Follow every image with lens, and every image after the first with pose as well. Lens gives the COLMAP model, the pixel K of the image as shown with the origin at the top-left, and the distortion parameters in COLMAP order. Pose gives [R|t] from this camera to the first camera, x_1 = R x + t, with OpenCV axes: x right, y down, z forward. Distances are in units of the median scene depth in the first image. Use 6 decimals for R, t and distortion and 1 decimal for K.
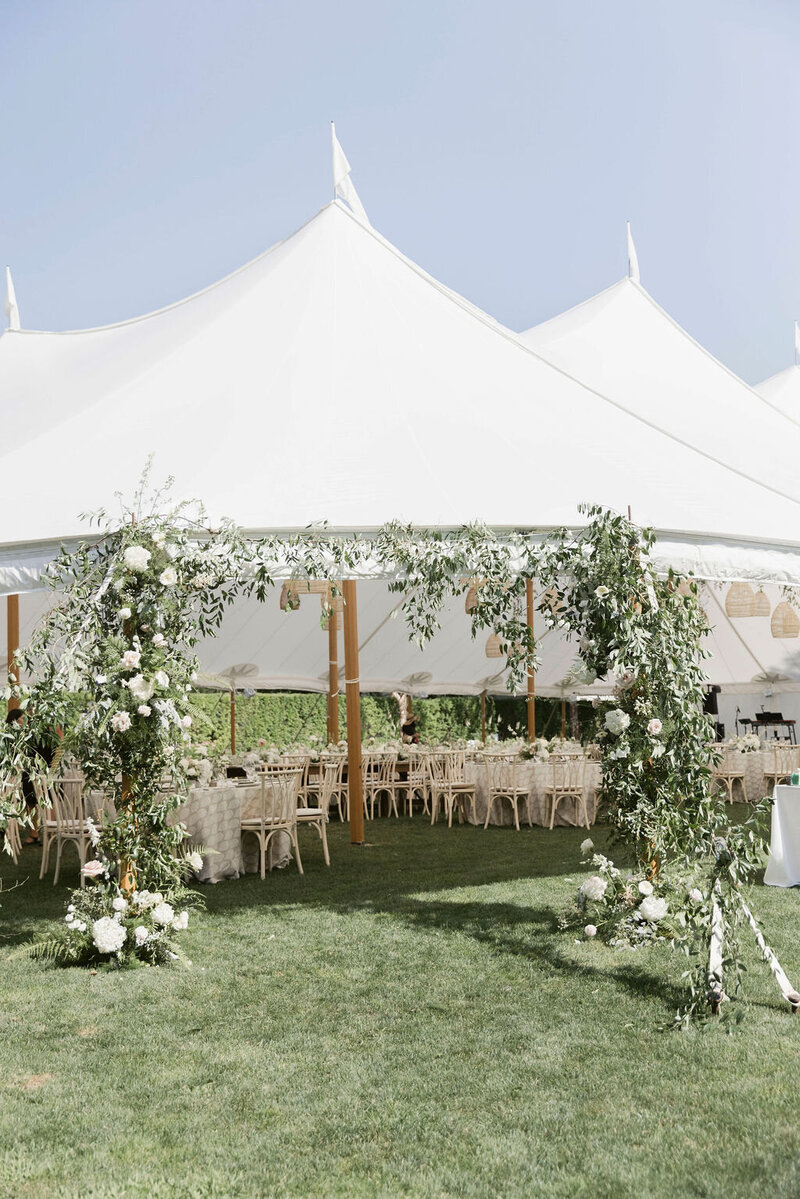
lens RADIAL K [[1360.4, 0, 400.0], [0, 1360.4, 599.5], [0, 0, 1]] dist [0.051086, -0.011124]
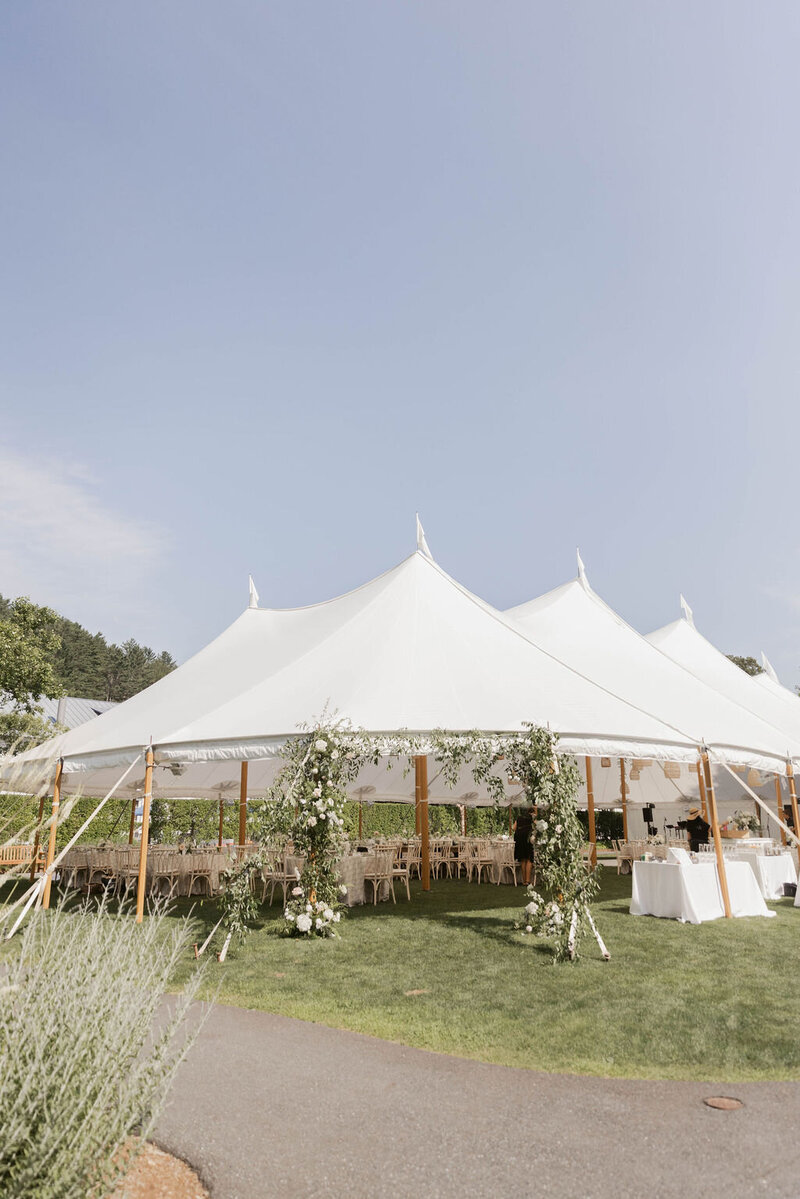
lens RADIAL K [[795.9, 0, 400.0], [0, 795.9, 599.5], [0, 0, 1]] dist [0.031575, -0.021123]
pose [[0.997122, -0.001815, -0.075793, 0.034489], [-0.011932, 0.983497, -0.180529, -0.030835], [0.074870, 0.180913, 0.980645, -0.305777]]
